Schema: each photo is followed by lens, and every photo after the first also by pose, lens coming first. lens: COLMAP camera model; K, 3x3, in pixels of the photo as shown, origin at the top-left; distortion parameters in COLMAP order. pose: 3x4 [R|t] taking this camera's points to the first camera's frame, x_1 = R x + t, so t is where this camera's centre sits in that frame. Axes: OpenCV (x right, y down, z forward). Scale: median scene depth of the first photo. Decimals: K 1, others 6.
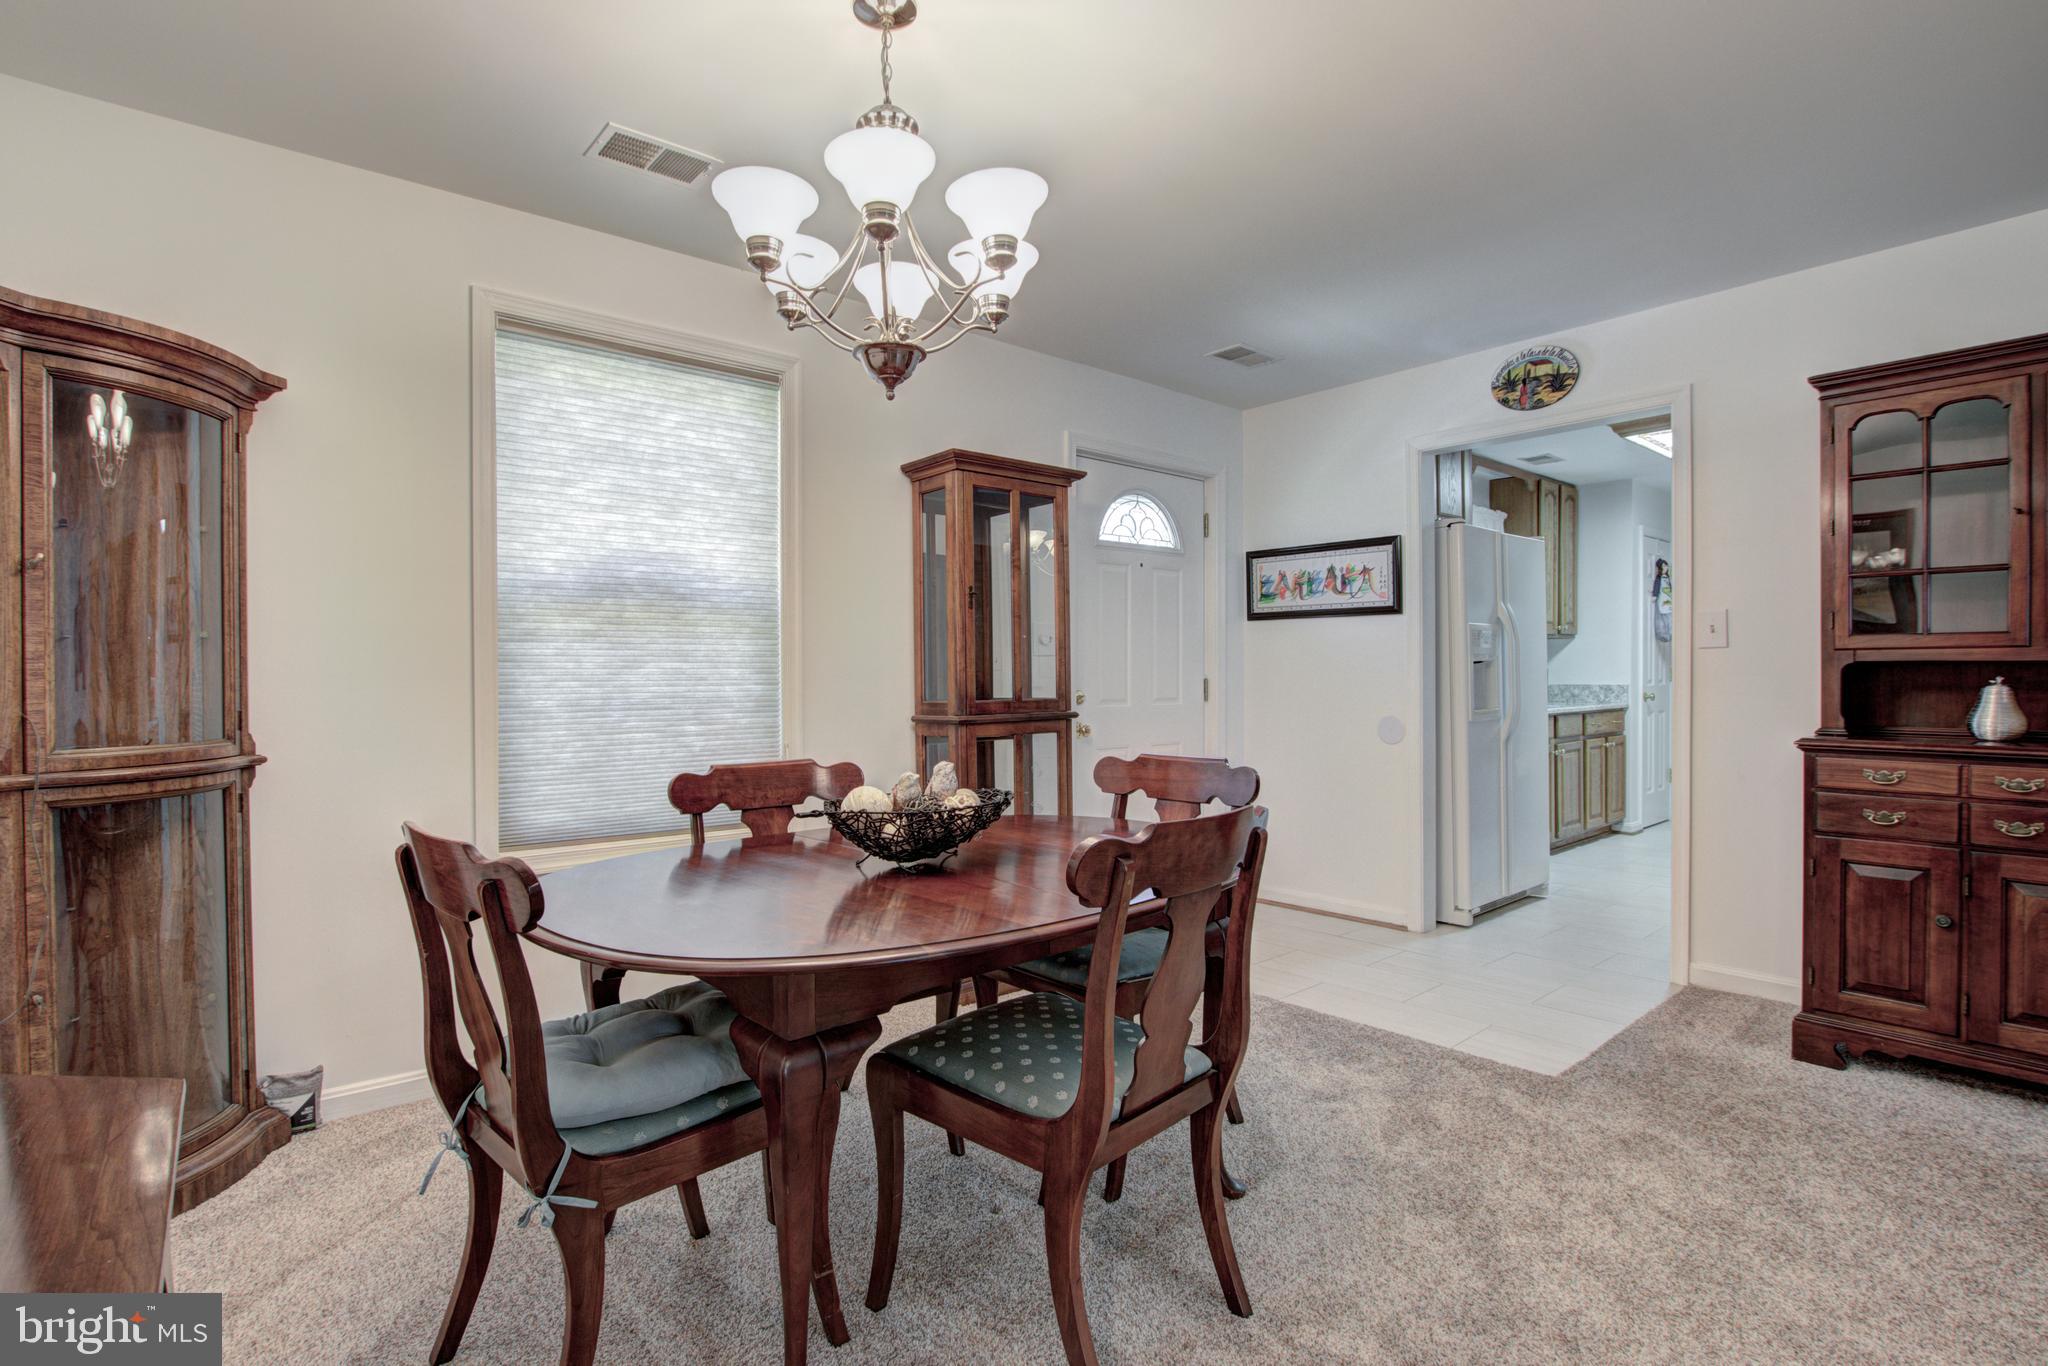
lens RADIAL K [[971.0, 0, 1024.6], [0, 971.0, 692.7], [0, 0, 1]] dist [-0.021140, 0.001305]
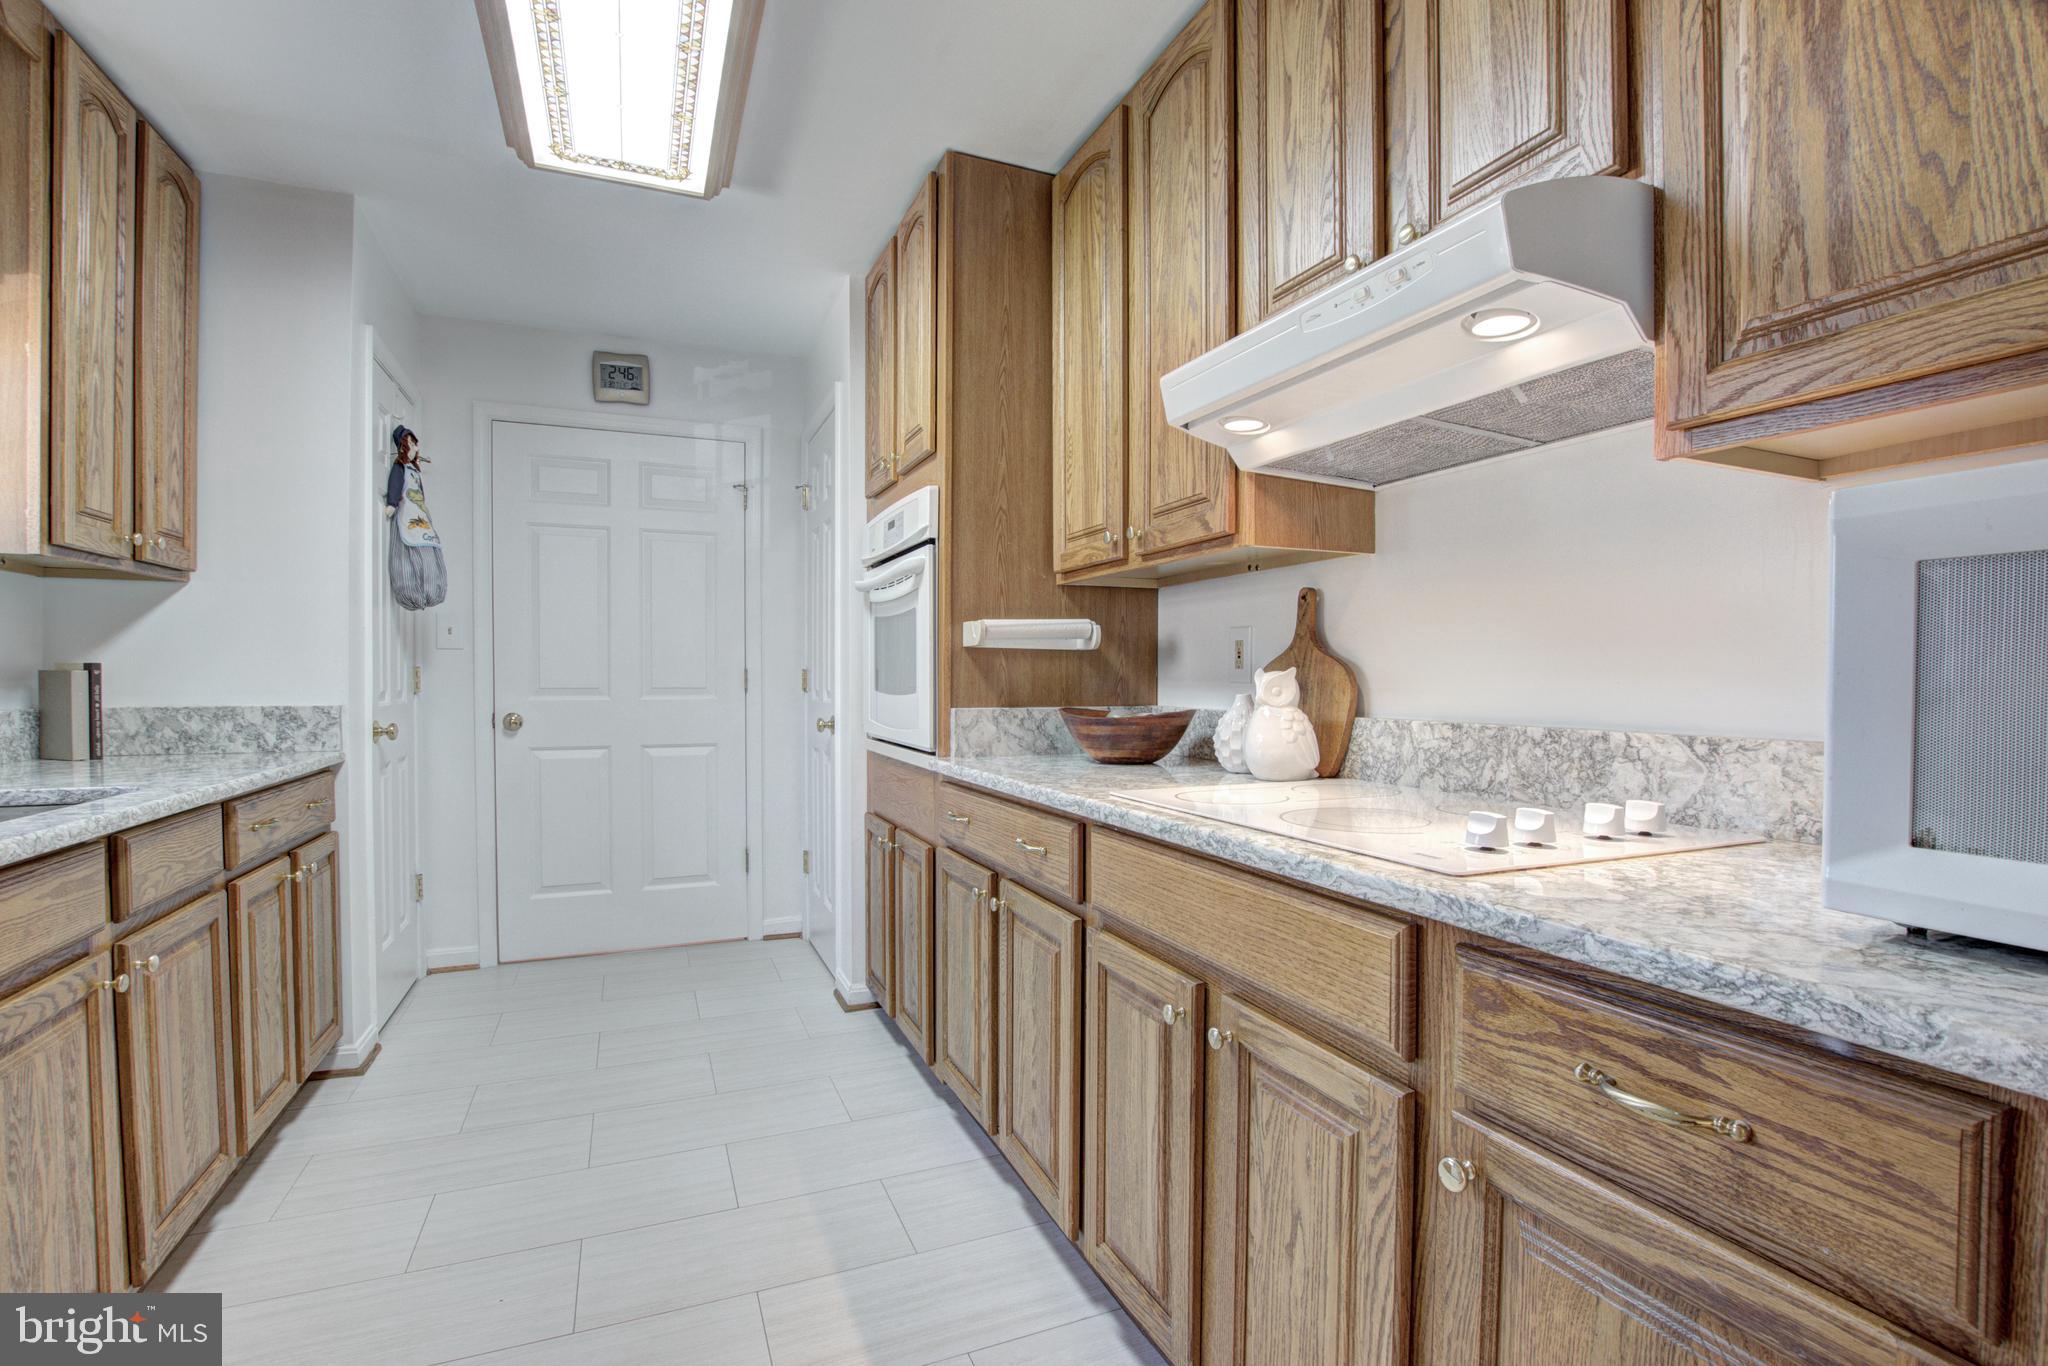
lens RADIAL K [[971.0, 0, 1024.6], [0, 971.0, 692.7], [0, 0, 1]] dist [-0.021140, 0.001305]
pose [[0.323378, -0.006614, 0.946247, 0.333699], [0.012870, 0.999914, 0.002591, -0.010855], [-0.946182, 0.011340, 0.323436, 0.590101]]
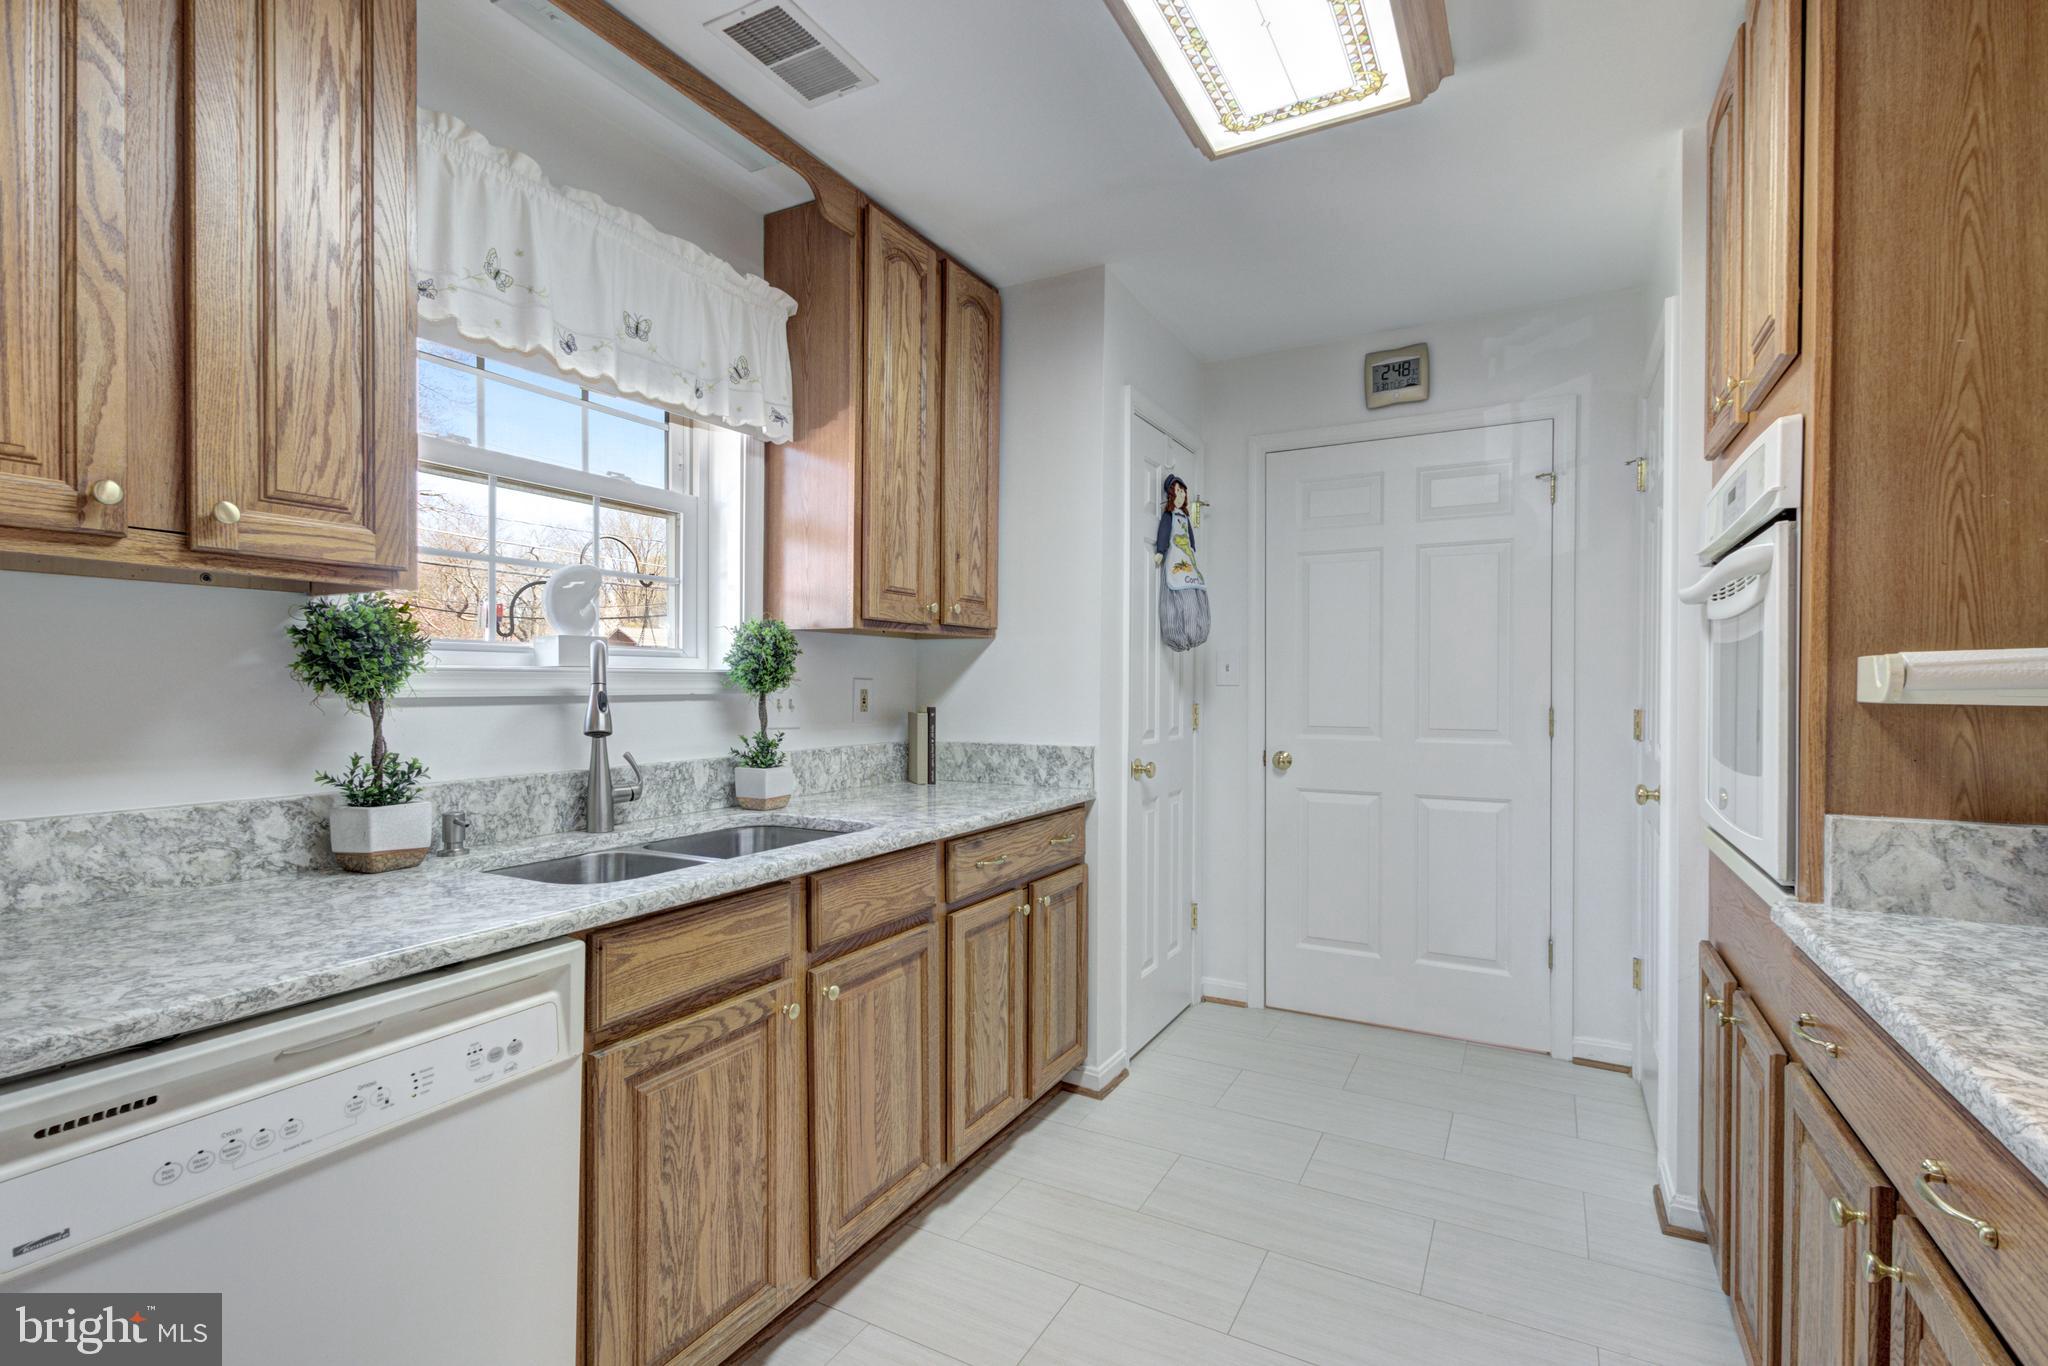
lens RADIAL K [[932.0, 0, 1017.3], [0, 932.0, 696.1], [0, 0, 1]] dist [0.013946, -0.006235]
pose [[0.940397, 0.006315, 0.340020, 0.443958], [-0.002806, 0.999938, -0.010811, -0.025699], [-0.340067, 0.009212, 0.940356, 0.608439]]
